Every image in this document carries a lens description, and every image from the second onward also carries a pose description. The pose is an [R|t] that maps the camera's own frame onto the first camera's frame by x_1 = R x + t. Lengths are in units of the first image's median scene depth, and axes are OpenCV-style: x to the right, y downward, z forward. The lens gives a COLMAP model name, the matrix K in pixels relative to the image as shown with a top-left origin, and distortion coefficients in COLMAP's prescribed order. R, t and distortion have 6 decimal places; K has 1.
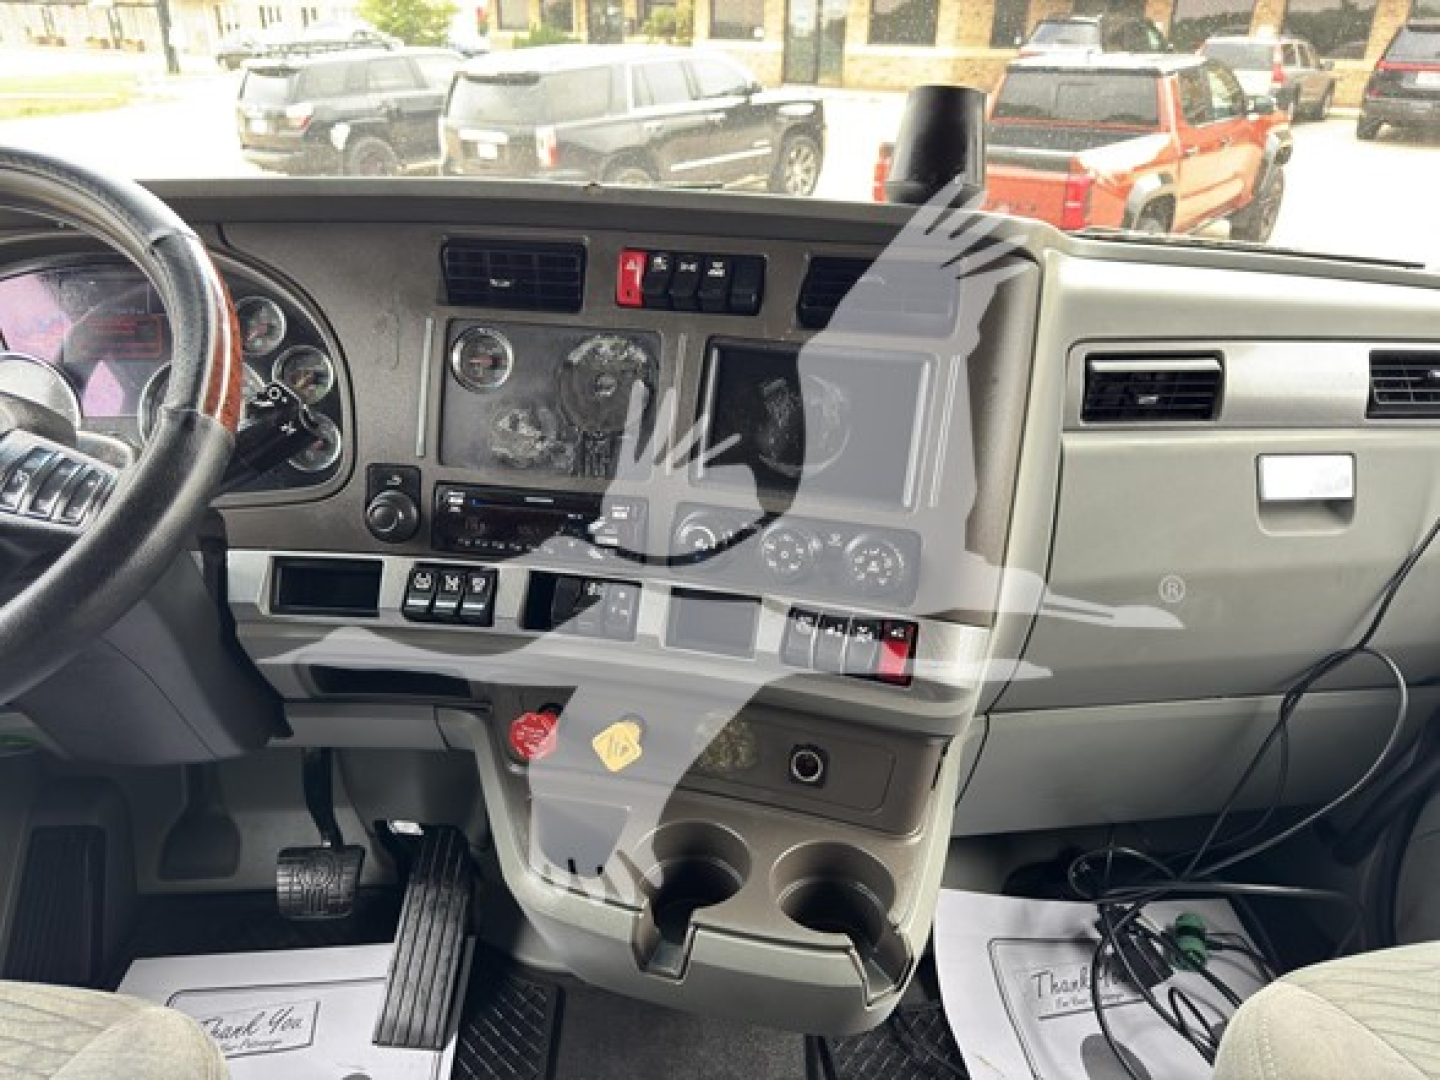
lens RADIAL K [[1599.9, 0, 743.0], [0, 1599.9, 539.7], [0, 0, 1]] dist [-0.000649, 0.007364]
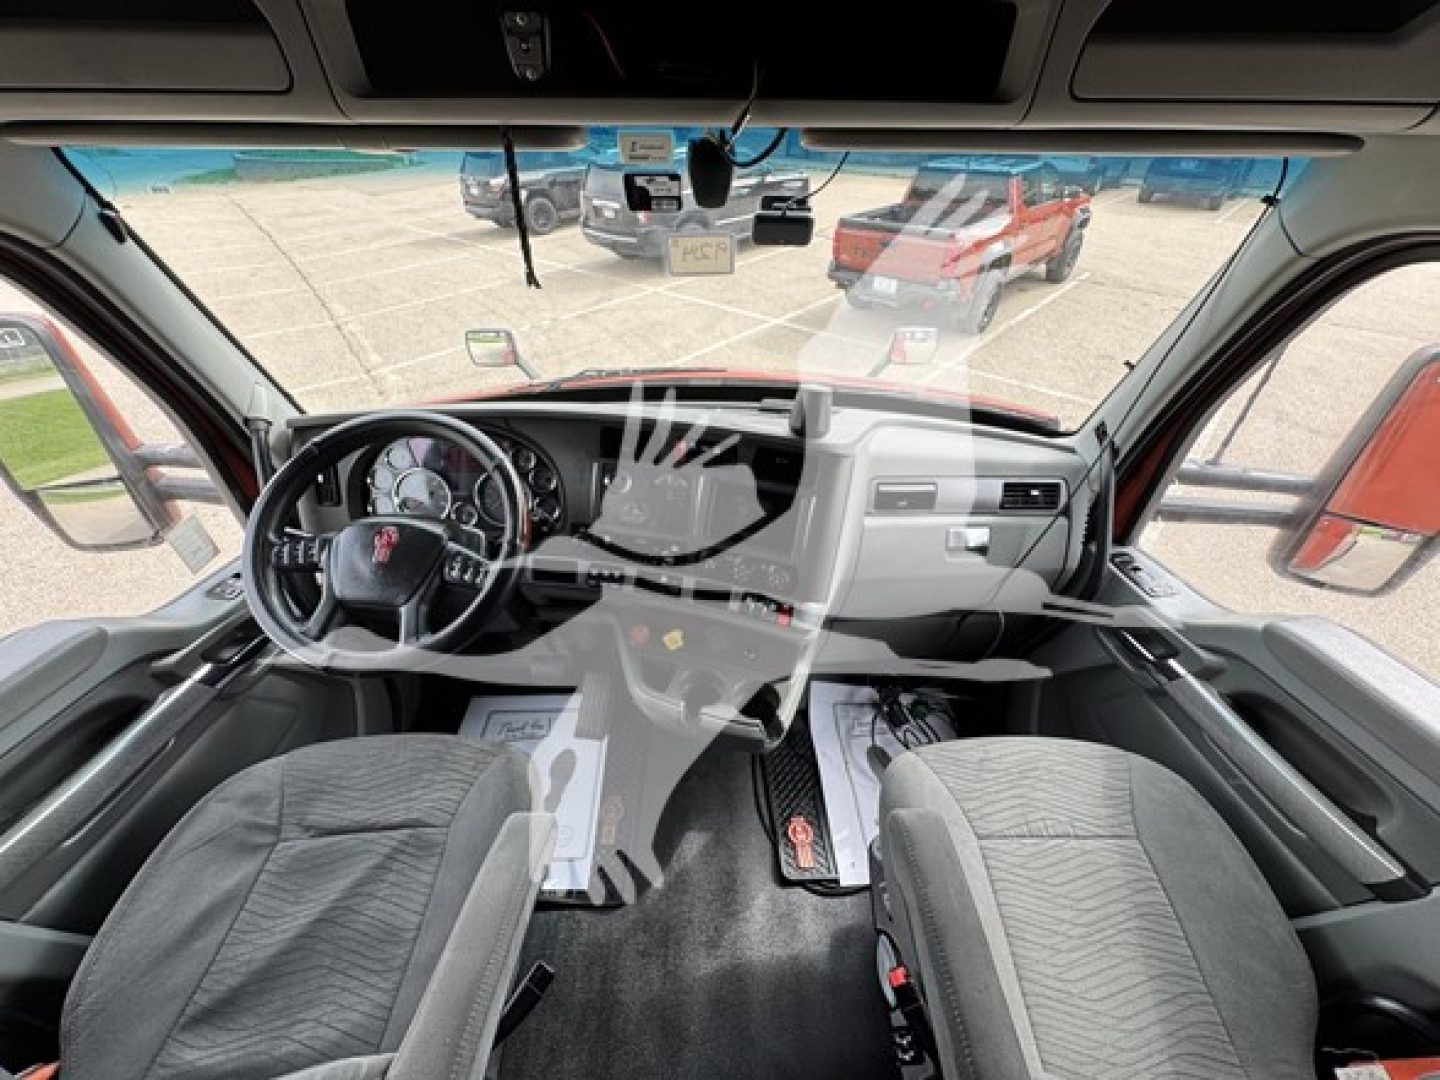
lens RADIAL K [[2005.5, 0, 720.0], [0, 2005.5, 540.0], [0, 0, 1]] dist [0.200456, -0.482199]
pose [[0.996517, 0.041394, -0.072395, 0.196369], [-0.013629, 0.937282, 0.348305, -1.015125], [0.082273, -0.346105, 0.934582, -1.706789]]
